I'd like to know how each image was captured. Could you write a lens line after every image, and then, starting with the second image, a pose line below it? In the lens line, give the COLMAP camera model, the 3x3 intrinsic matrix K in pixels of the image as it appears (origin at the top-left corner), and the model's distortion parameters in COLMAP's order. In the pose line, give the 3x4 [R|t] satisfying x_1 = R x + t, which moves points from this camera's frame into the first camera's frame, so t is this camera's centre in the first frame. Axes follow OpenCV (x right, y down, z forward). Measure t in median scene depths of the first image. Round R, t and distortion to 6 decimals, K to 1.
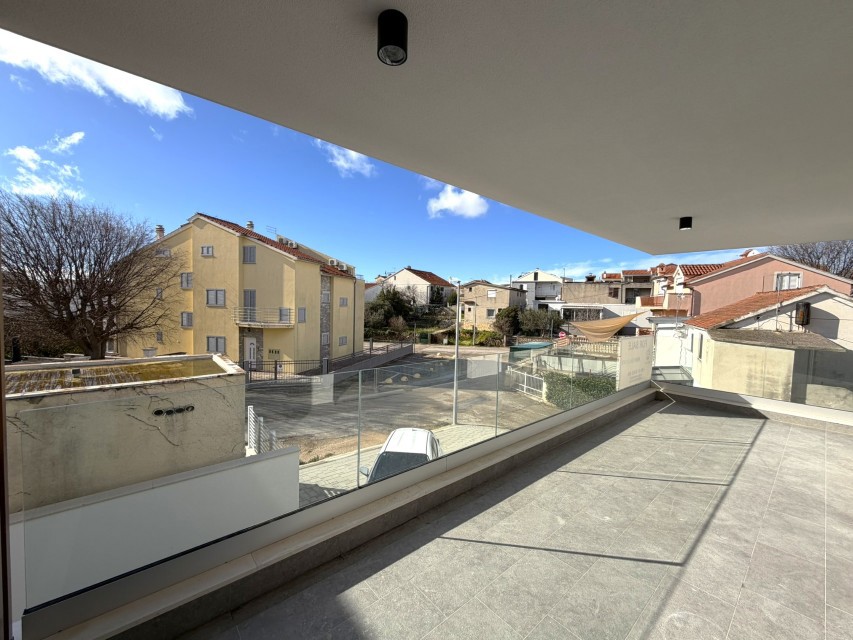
lens RADIAL K [[341.7, 0, 422.3], [0, 341.7, 321.7], [0, 0, 1]] dist [0.009721, -0.000328]
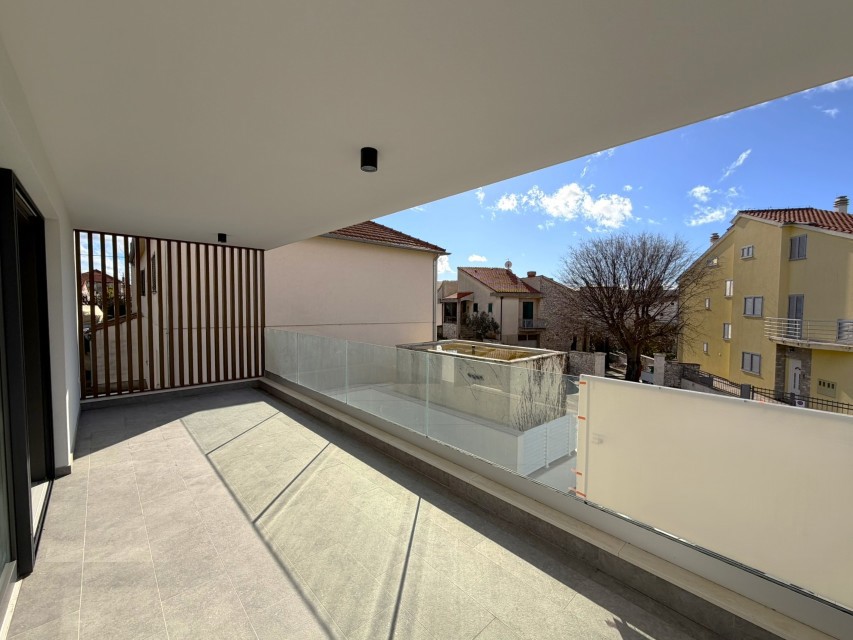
lens RADIAL K [[341.7, 0, 422.3], [0, 341.7, 321.7], [0, 0, 1]] dist [0.009721, -0.000328]
pose [[0.047336, 0.023227, -0.998609, 0.208682], [-0.059038, 0.998047, 0.020416, -0.003033], [0.997133, 0.057990, 0.048615, 0.163939]]
